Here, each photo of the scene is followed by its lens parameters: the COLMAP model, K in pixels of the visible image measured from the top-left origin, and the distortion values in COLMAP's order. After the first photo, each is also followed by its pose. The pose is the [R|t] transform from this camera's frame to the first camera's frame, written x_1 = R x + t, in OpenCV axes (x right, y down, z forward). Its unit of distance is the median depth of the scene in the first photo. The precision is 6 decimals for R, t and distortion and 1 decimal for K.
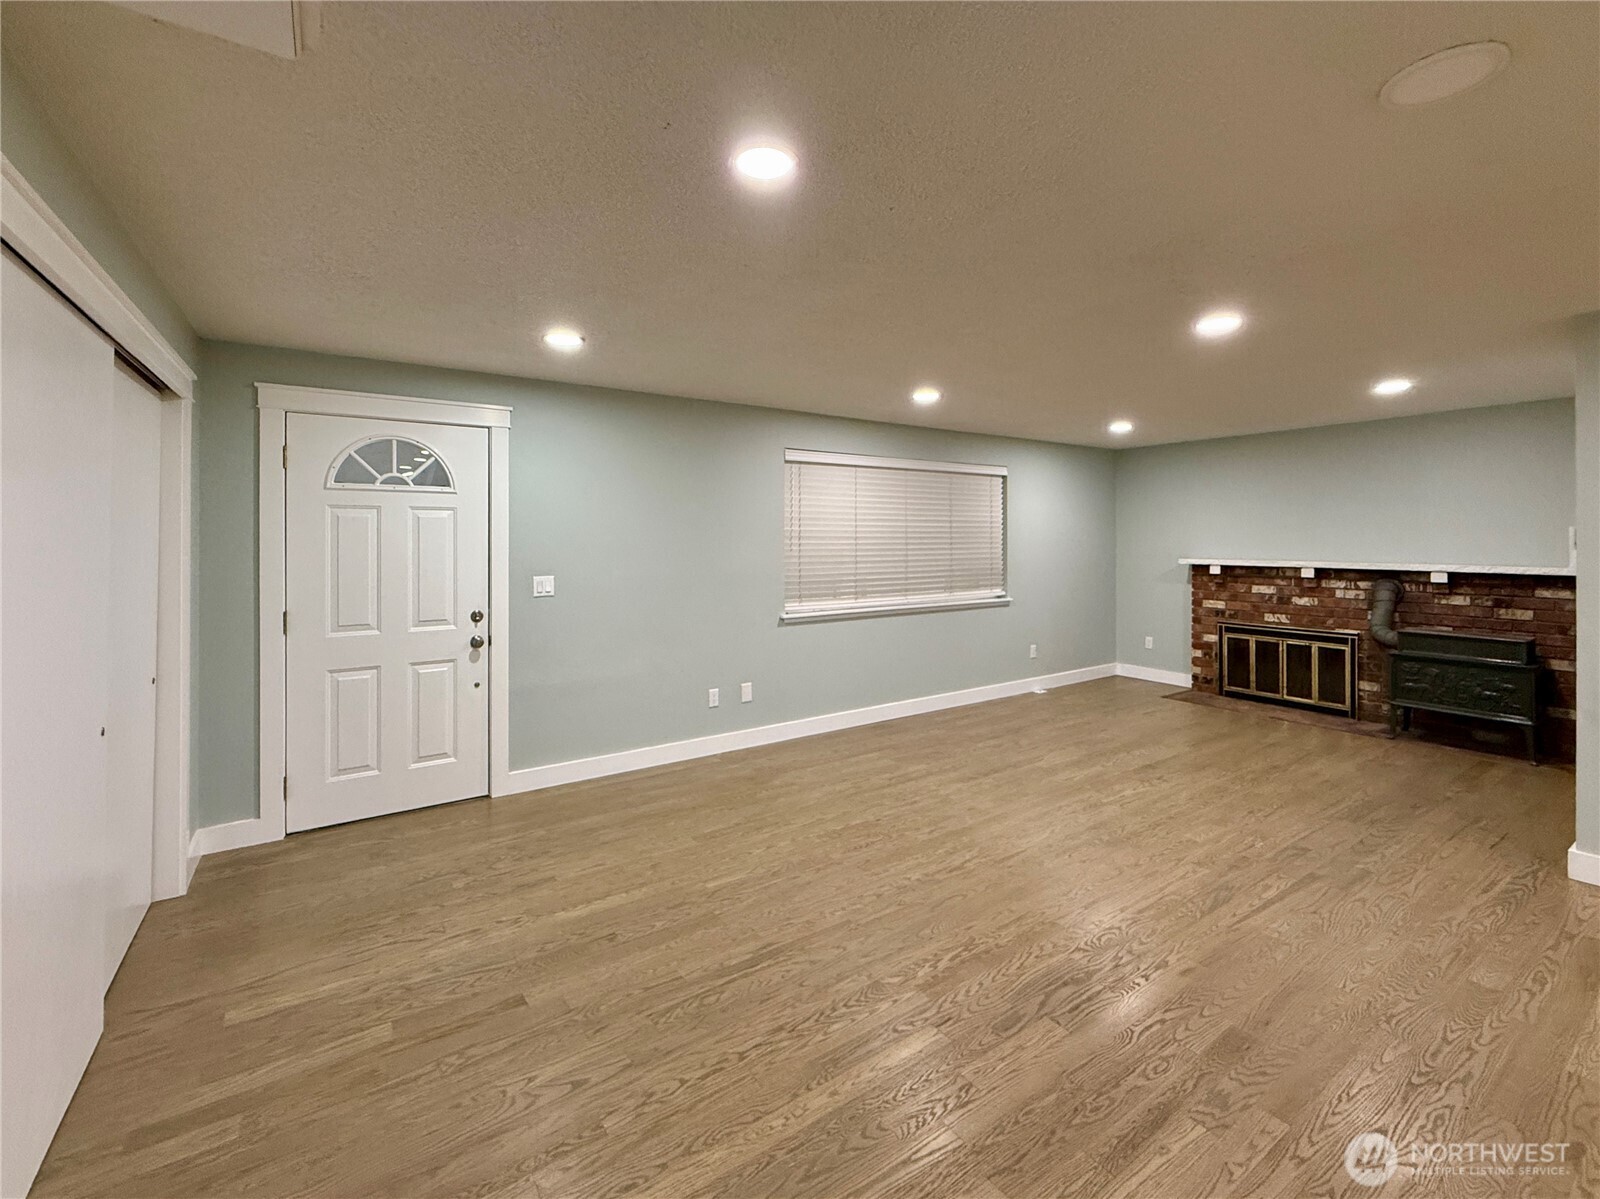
lens RADIAL K [[694.2, 0, 797.9], [0, 694.2, 540.5], [0, 0, 1]] dist [-0.001625, -0.000083]
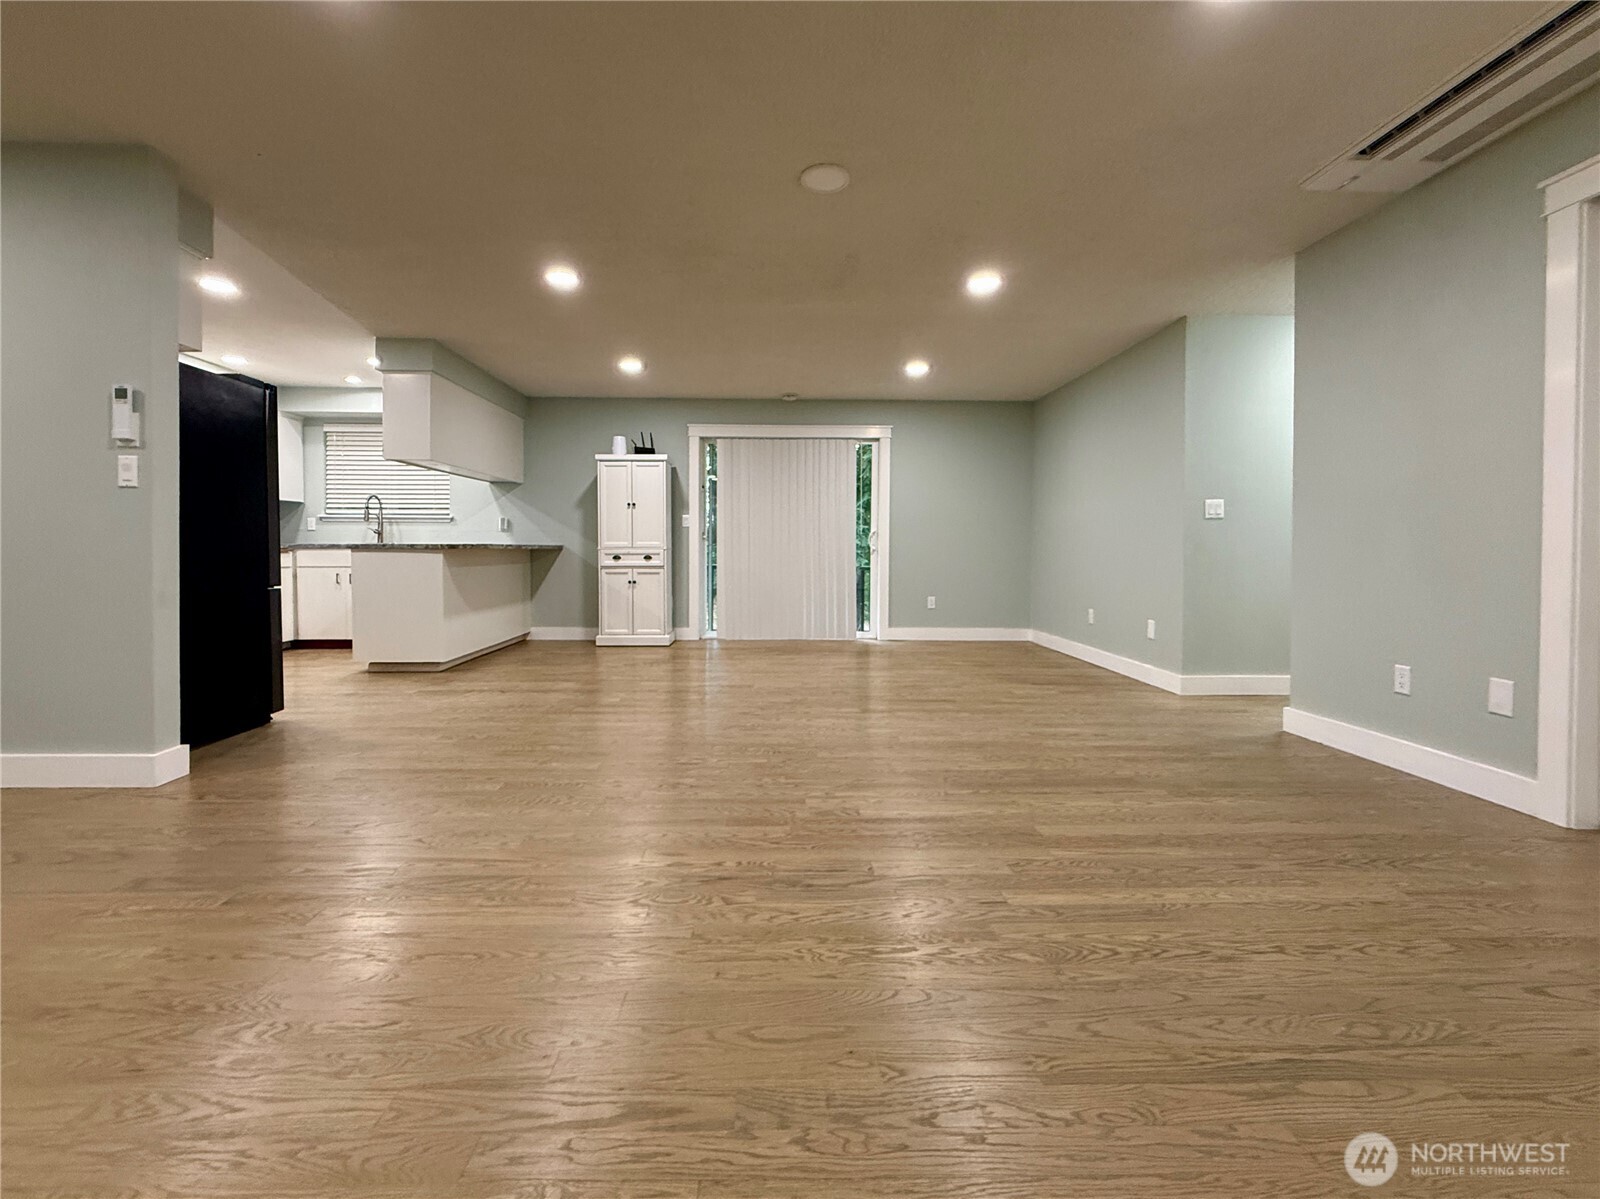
lens RADIAL K [[690.0, 0, 776.8], [0, 690.0, 563.8], [0, 0, 1]] dist [-0.001046, -0.000366]
pose [[-0.835958, -0.009005, 0.548720, -0.013358], [-0.003029, 0.999926, 0.011795, 0.140559], [-0.548785, 0.008198, -0.835923, 0.946180]]
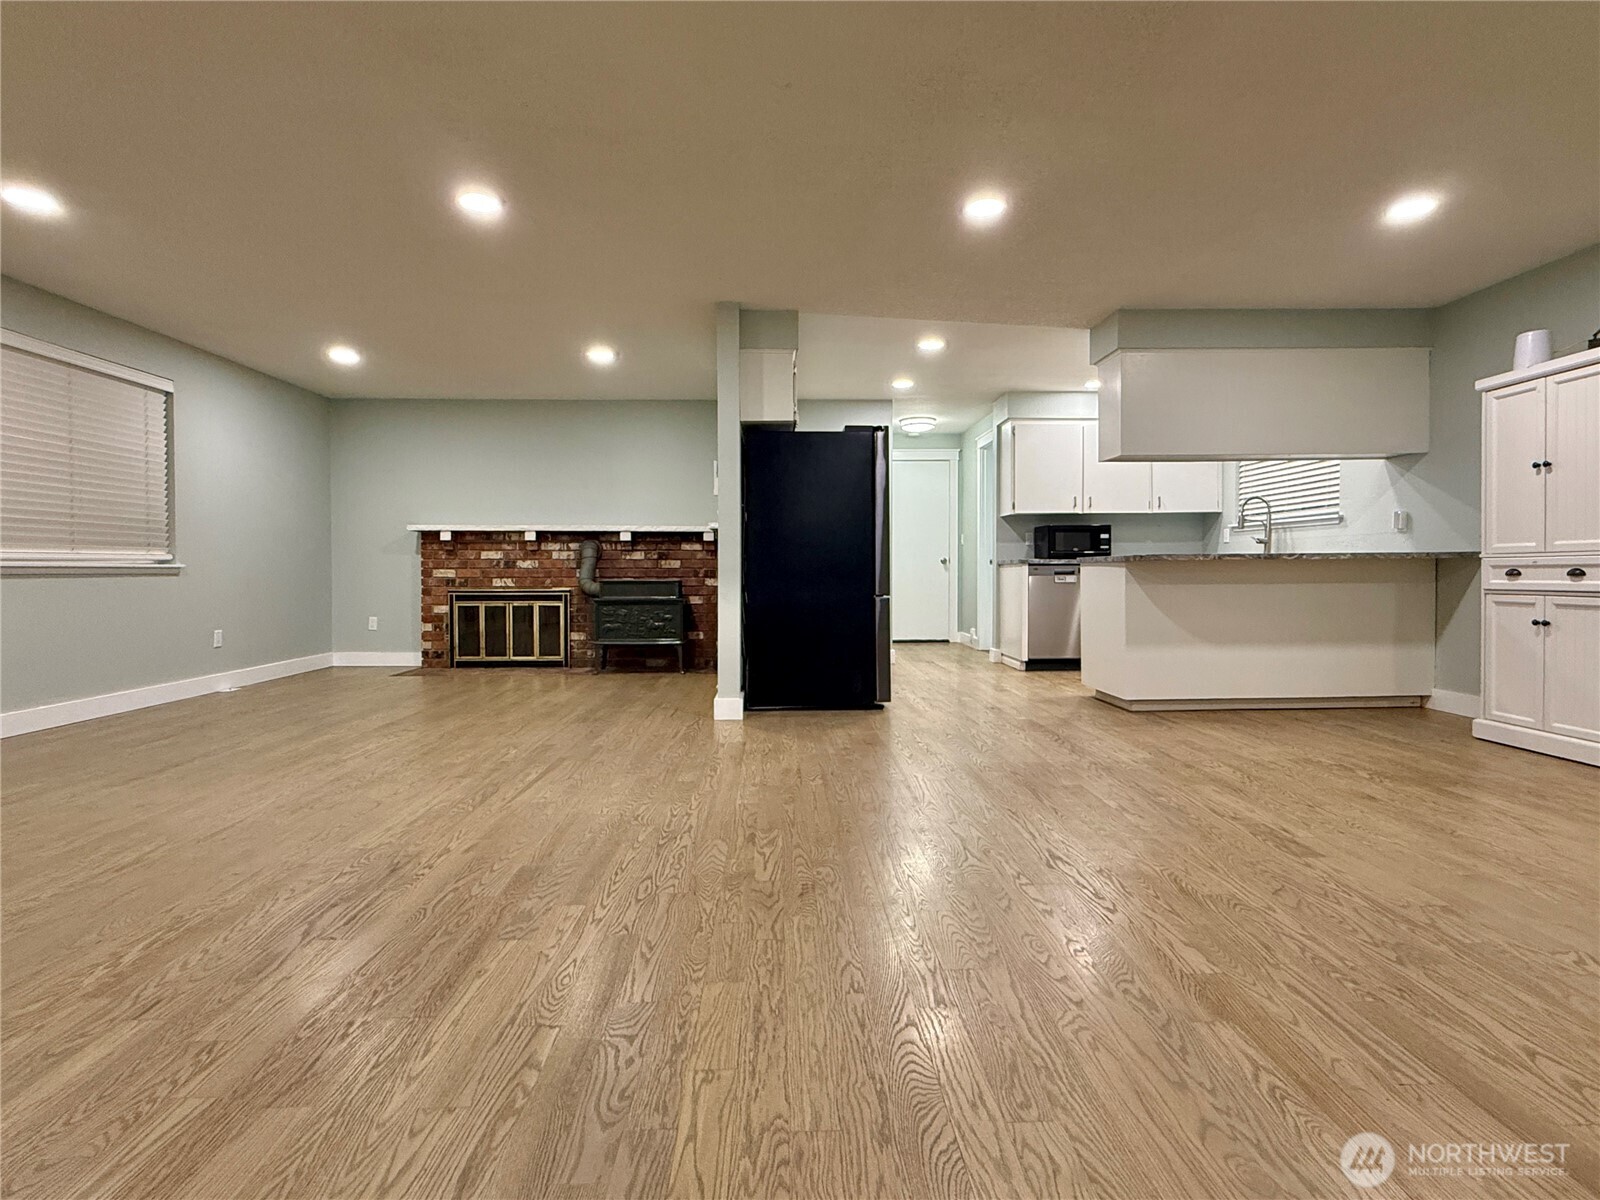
lens RADIAL K [[760.0, 0, 807.2], [0, 760.0, 581.8], [0, 0, 1]] dist [0.000951, -0.000537]
pose [[0.528024, -0.011867, 0.849147, -0.034167], [-0.000311, 0.999900, 0.014168, 0.143826], [-0.849229, -0.007745, 0.527967, 0.048028]]
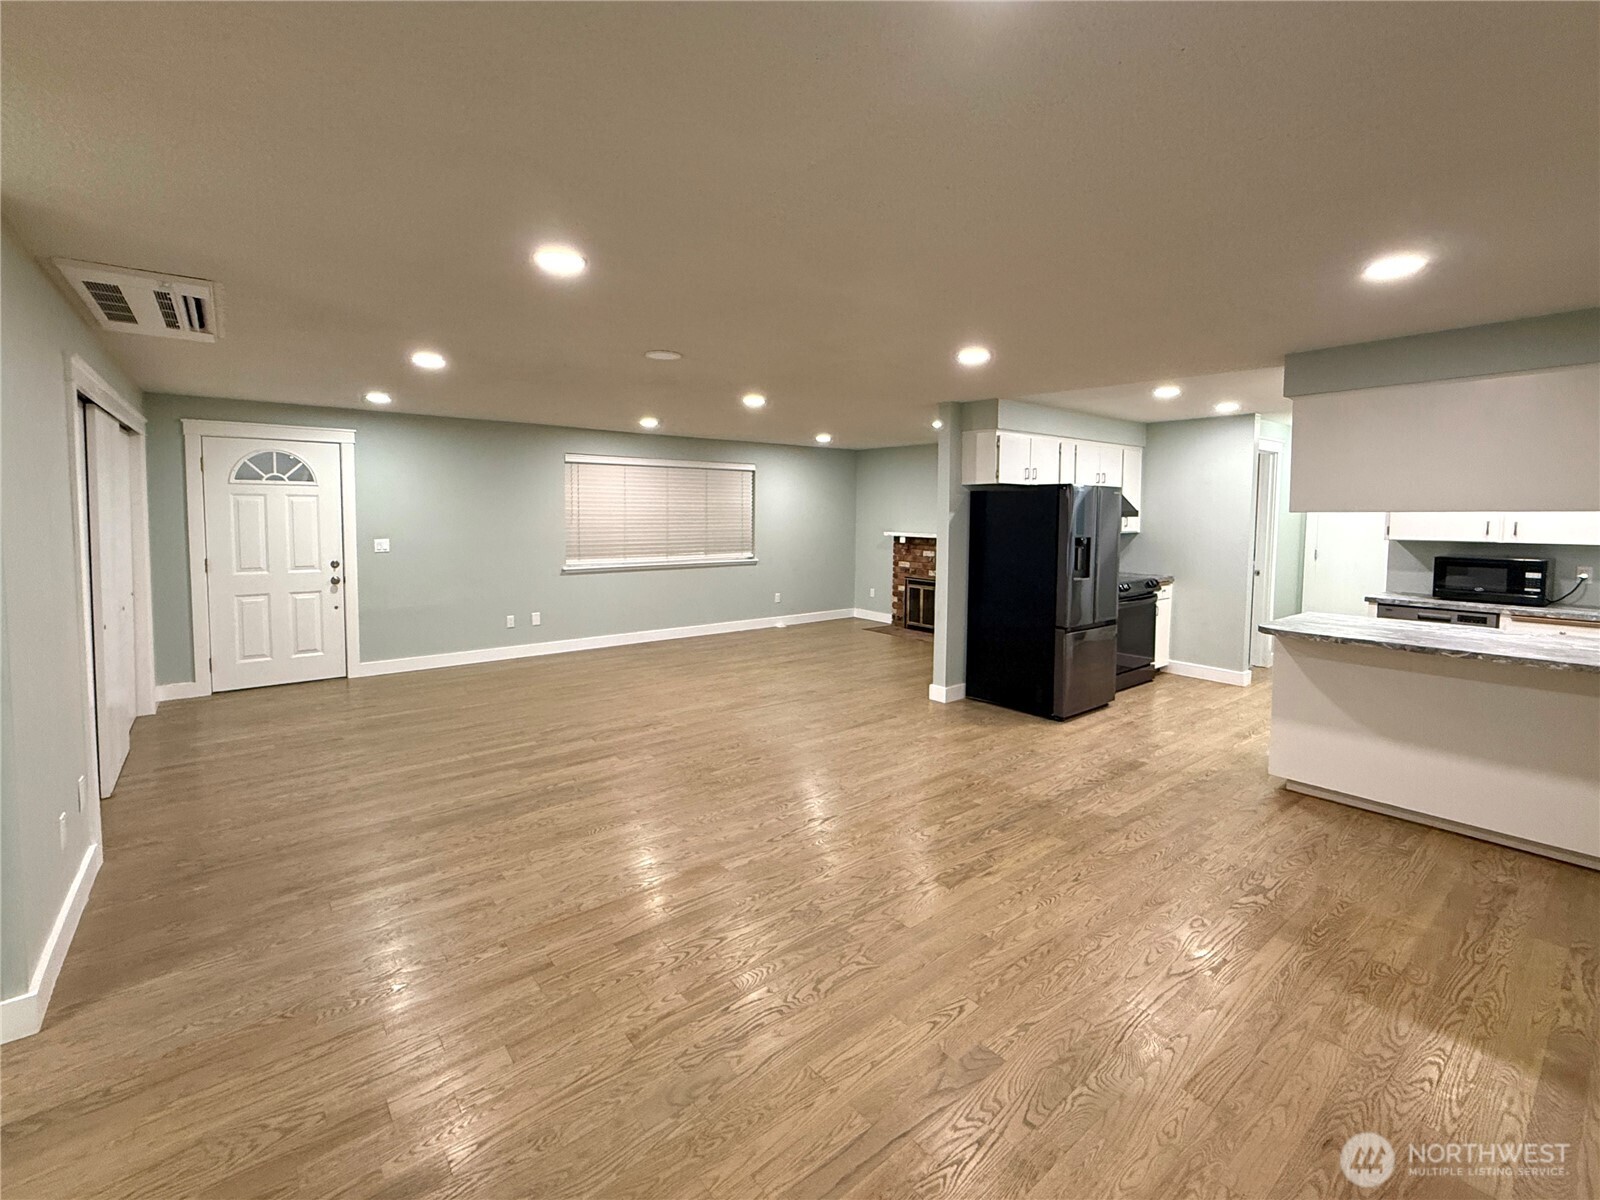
lens RADIAL K [[701.8, 0, 801.0], [0, 701.8, 556.7], [0, 0, 1]] dist [-0.000058, -0.000110]
pose [[0.995883, 0.005620, 0.090470, 0.425177], [-0.011492, 0.997850, 0.064518, -0.021583], [-0.089913, -0.065292, 0.993807, -0.644549]]
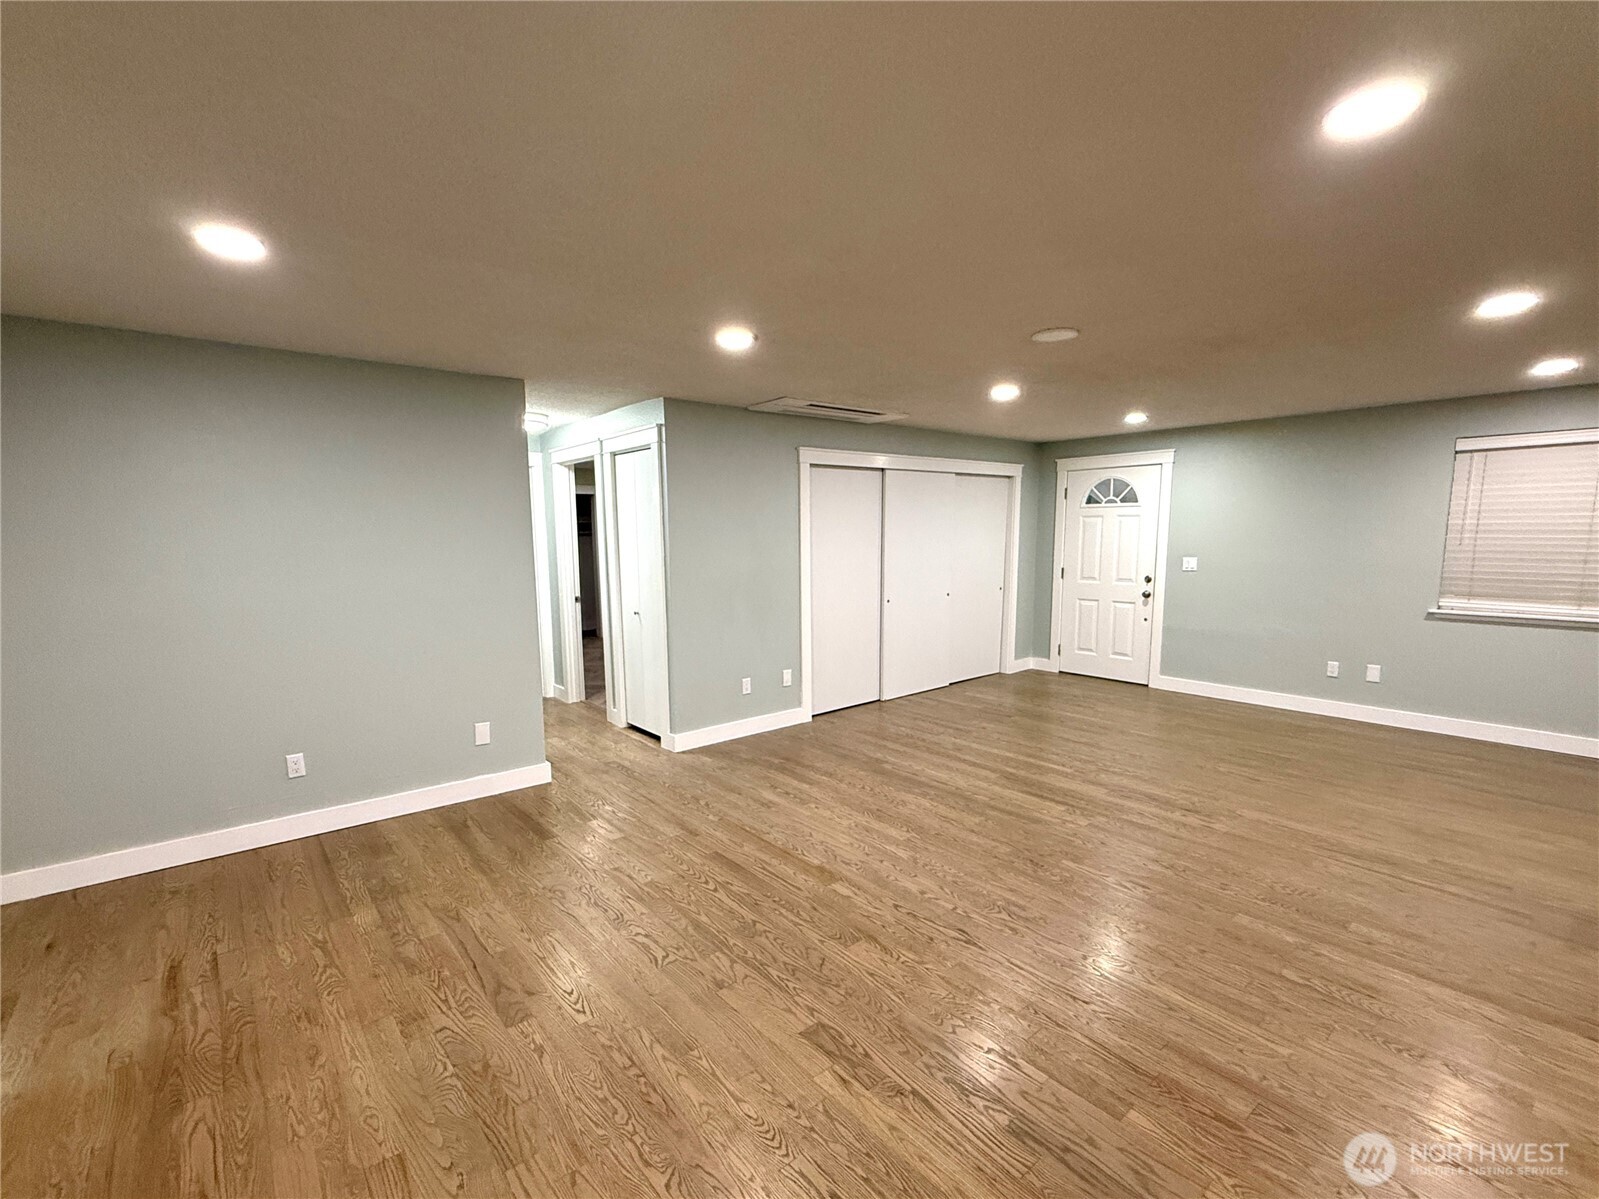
lens RADIAL K [[711.5, 0, 795.8], [0, 711.5, 640.8], [0, 0, 1]] dist [0.001087, 0.000128]
pose [[0.103524, 0.156297, -0.982270, 1.118843], [0.009228, 0.987383, 0.158083, -0.023898], [0.994584, -0.025430, 0.100776, -0.031460]]
